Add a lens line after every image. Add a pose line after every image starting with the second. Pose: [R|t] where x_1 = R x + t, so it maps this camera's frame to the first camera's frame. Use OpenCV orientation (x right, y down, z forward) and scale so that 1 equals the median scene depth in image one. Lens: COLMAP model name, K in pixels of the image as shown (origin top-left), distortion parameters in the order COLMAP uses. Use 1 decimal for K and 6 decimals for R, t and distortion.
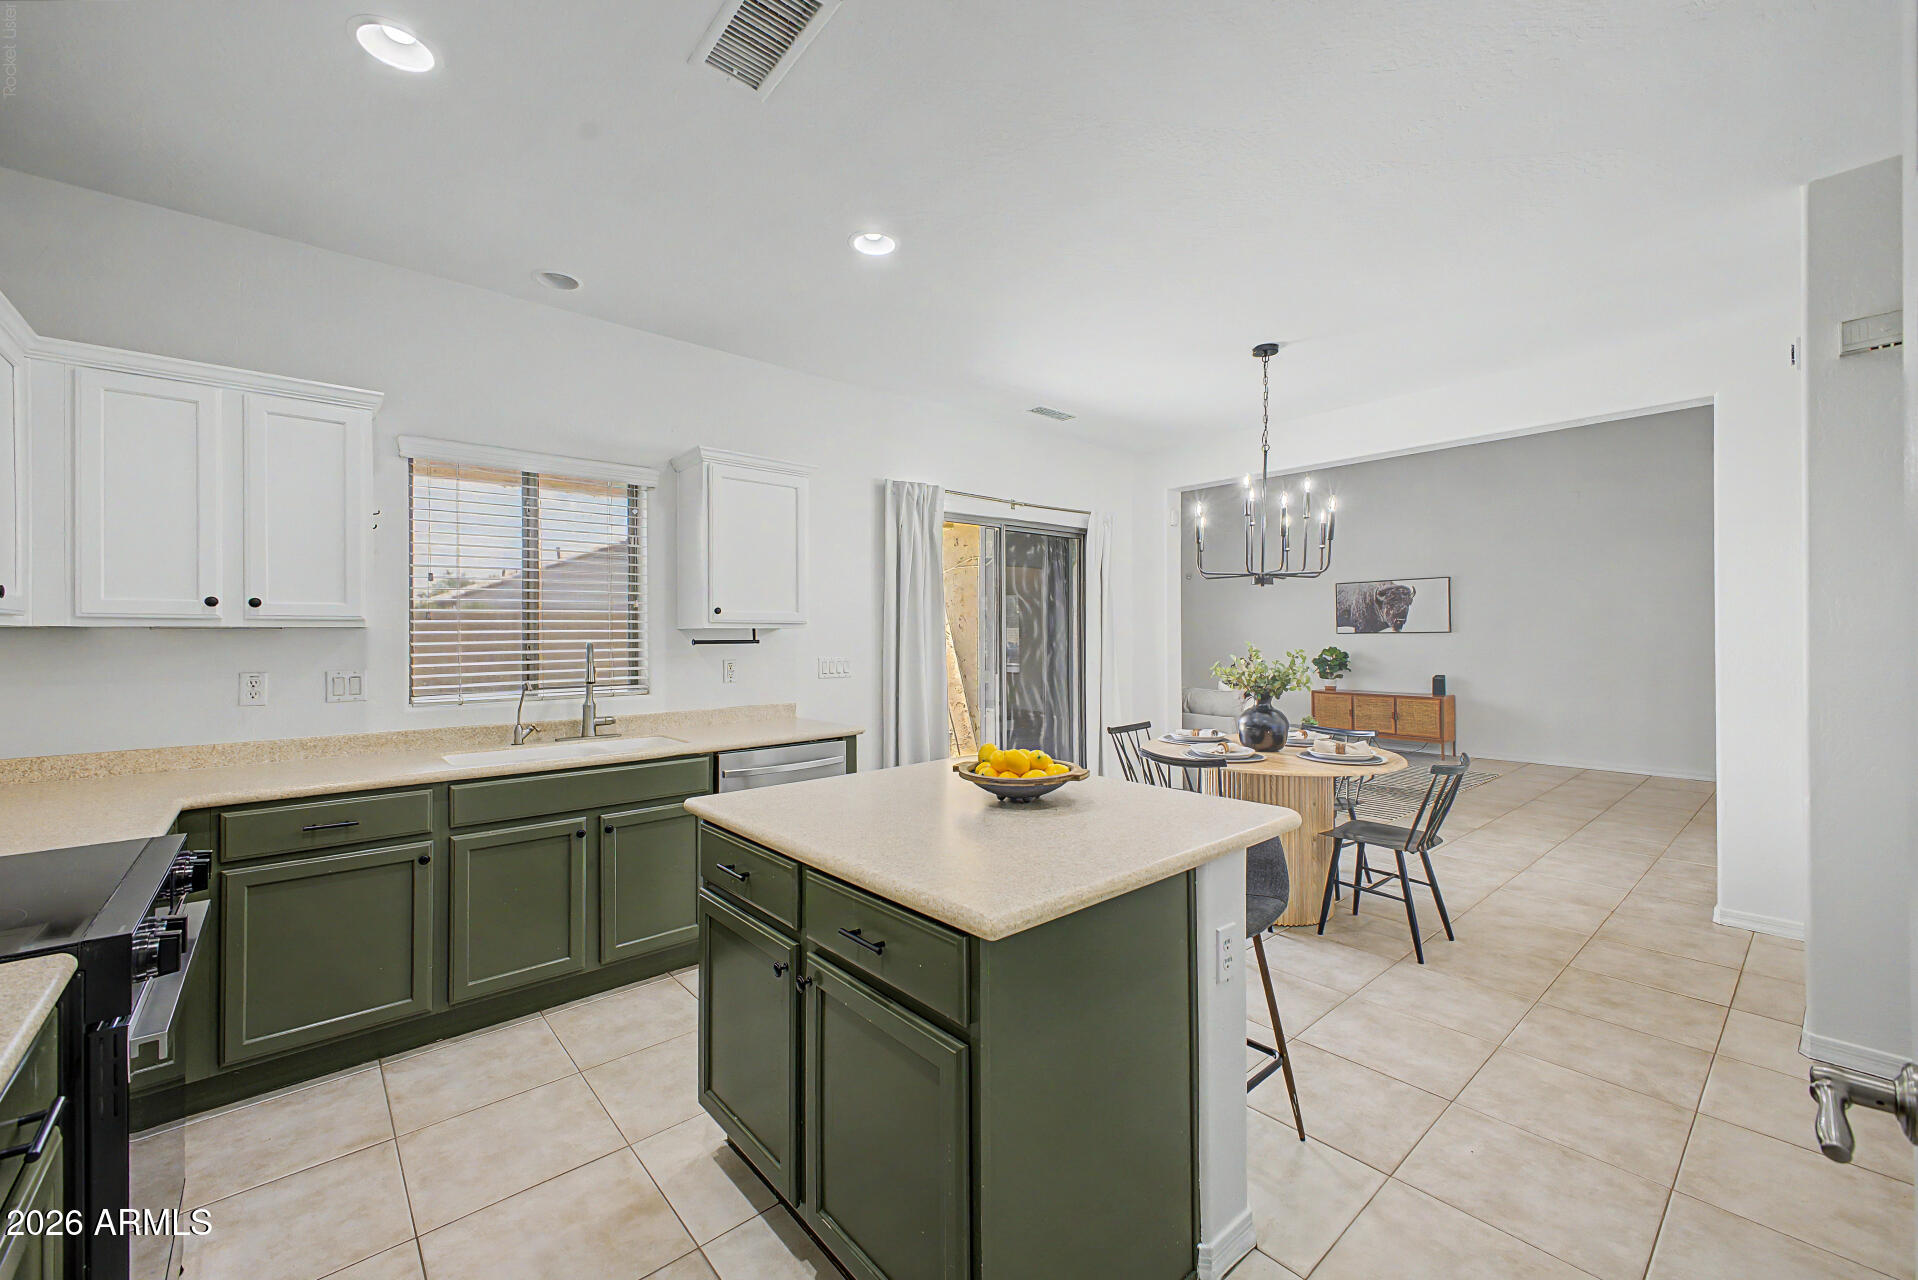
lens RADIAL K [[765.7, 0, 961.7], [0, 765.7, 632.3], [0, 0, 1]] dist [0.014341, 0.000088]
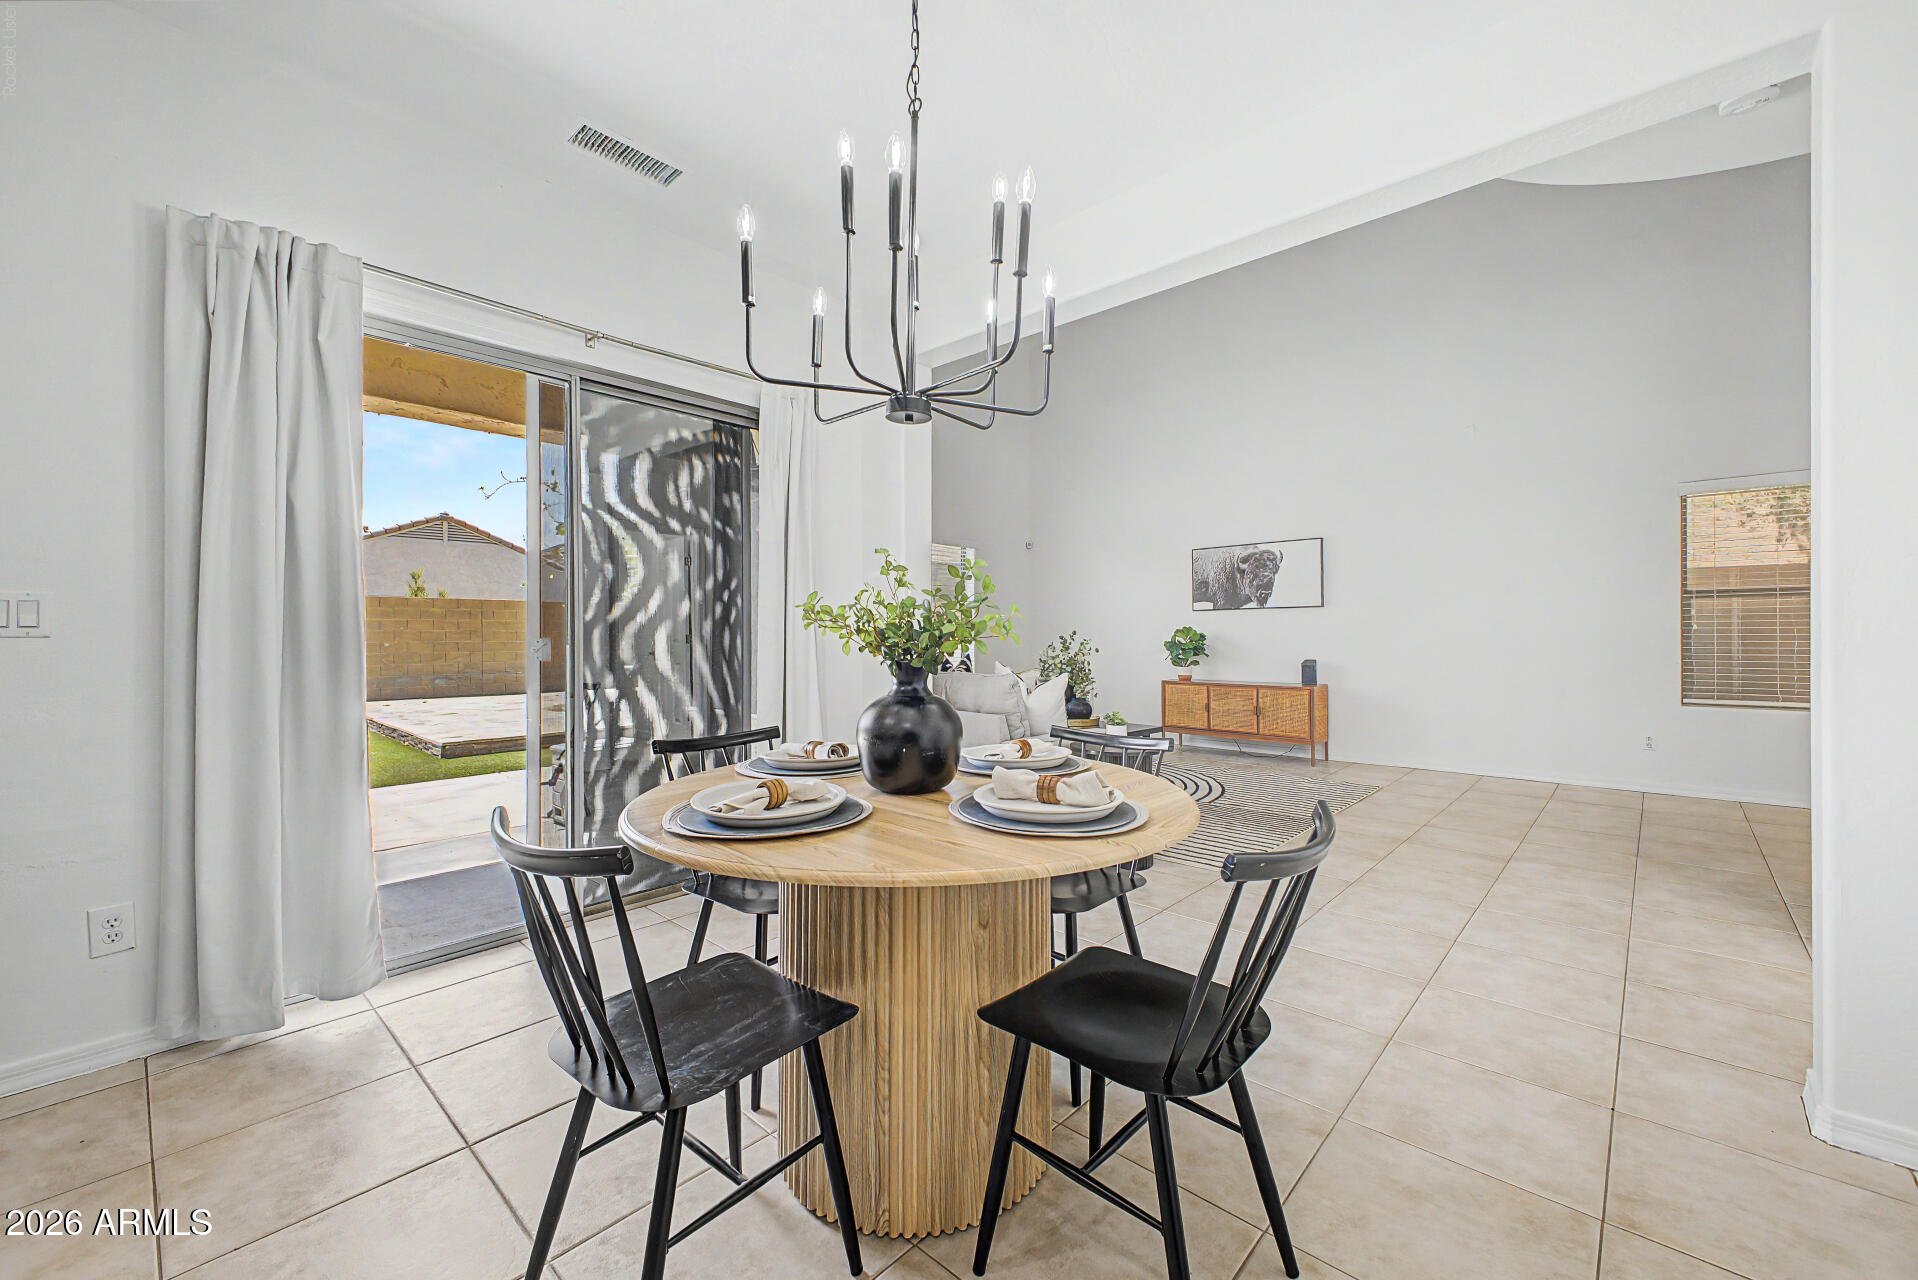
lens RADIAL K [[767.1, 0, 956.4], [0, 767.1, 635.3], [0, 0, 1]] dist [0.011282, -0.000425]
pose [[0.993596, -0.000559, 0.112987, 0.359656], [0.000194, 0.999995, 0.003244, 0.060742], [-0.112988, -0.003202, 0.993591, 0.537194]]
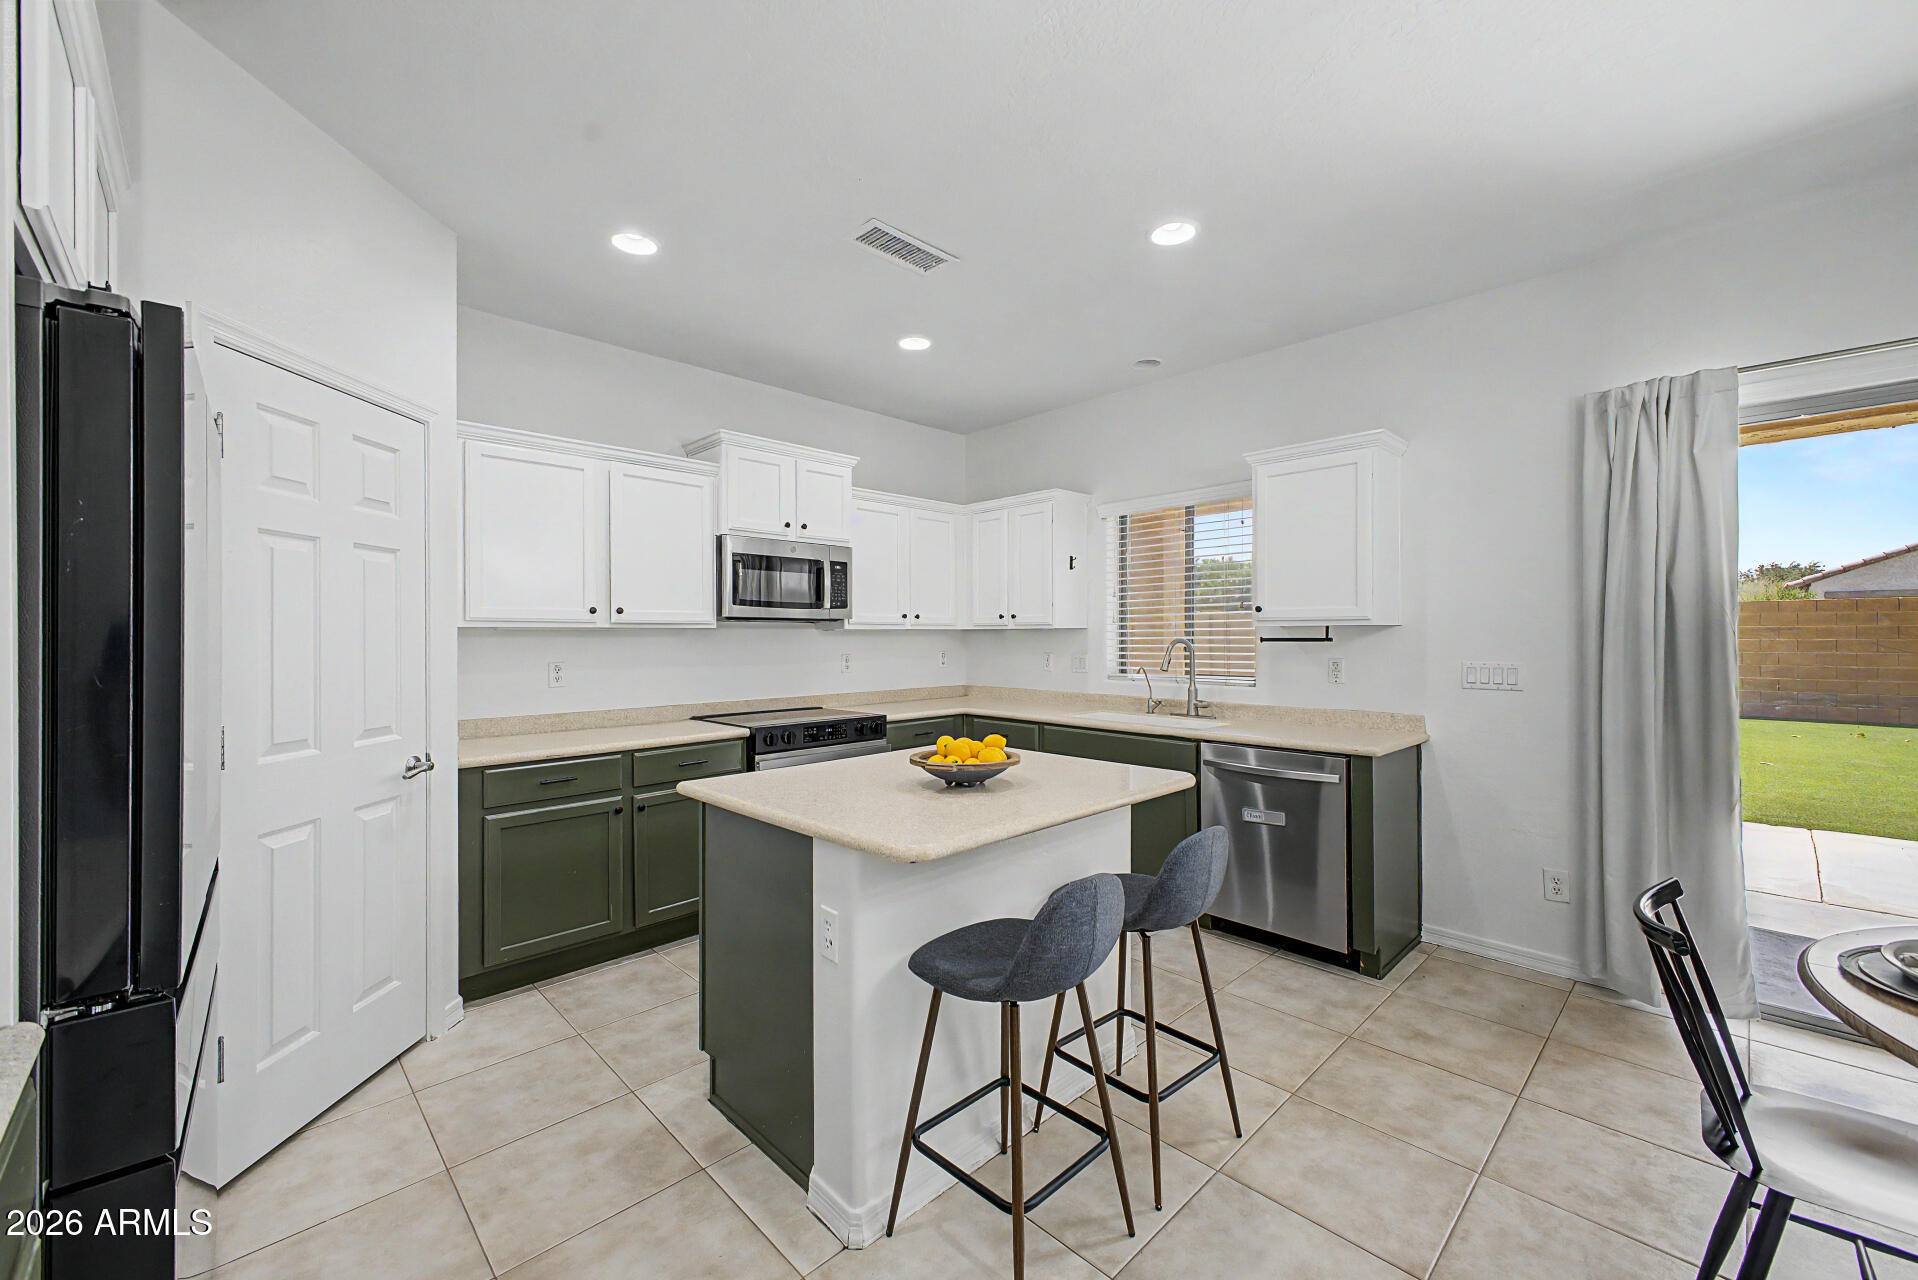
lens RADIAL K [[765.7, 0, 961.7], [0, 765.7, 632.3], [0, 0, 1]] dist [0.014341, 0.000088]
pose [[0.050144, 0.001754, -0.998740, 0.603032], [0.009182, 0.999955, 0.002217, -0.002937], [0.998700, -0.009282, 0.050126, 0.479263]]
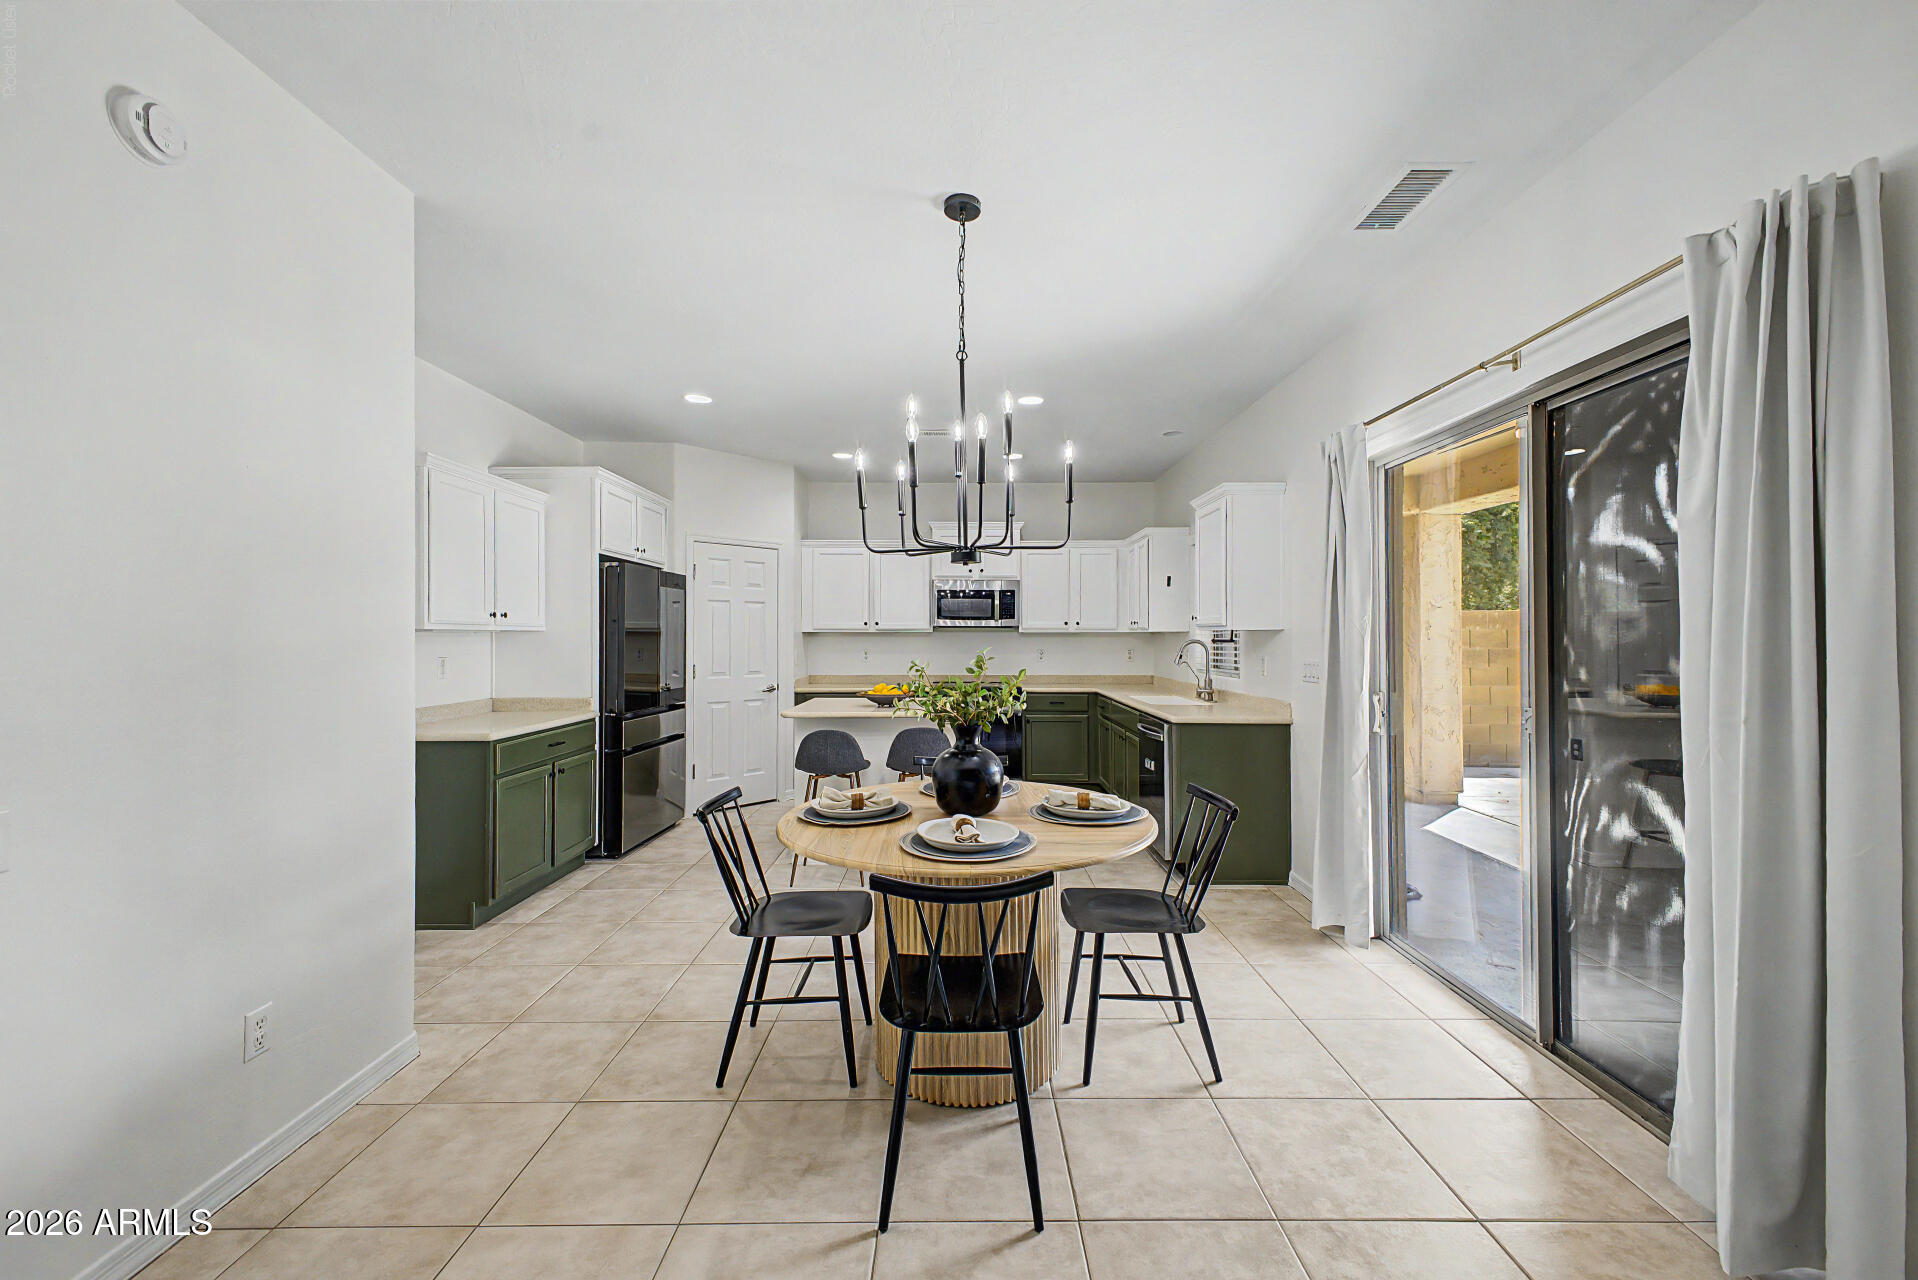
lens RADIAL K [[765.7, 0, 961.7], [0, 765.7, 632.3], [0, 0, 1]] dist [0.014341, 0.000088]
pose [[-0.654863, 0.002893, -0.755742, 0.892867], [0.007964, 0.999964, -0.003072, -0.002233], [0.755705, -0.008030, -0.654863, 1.428065]]
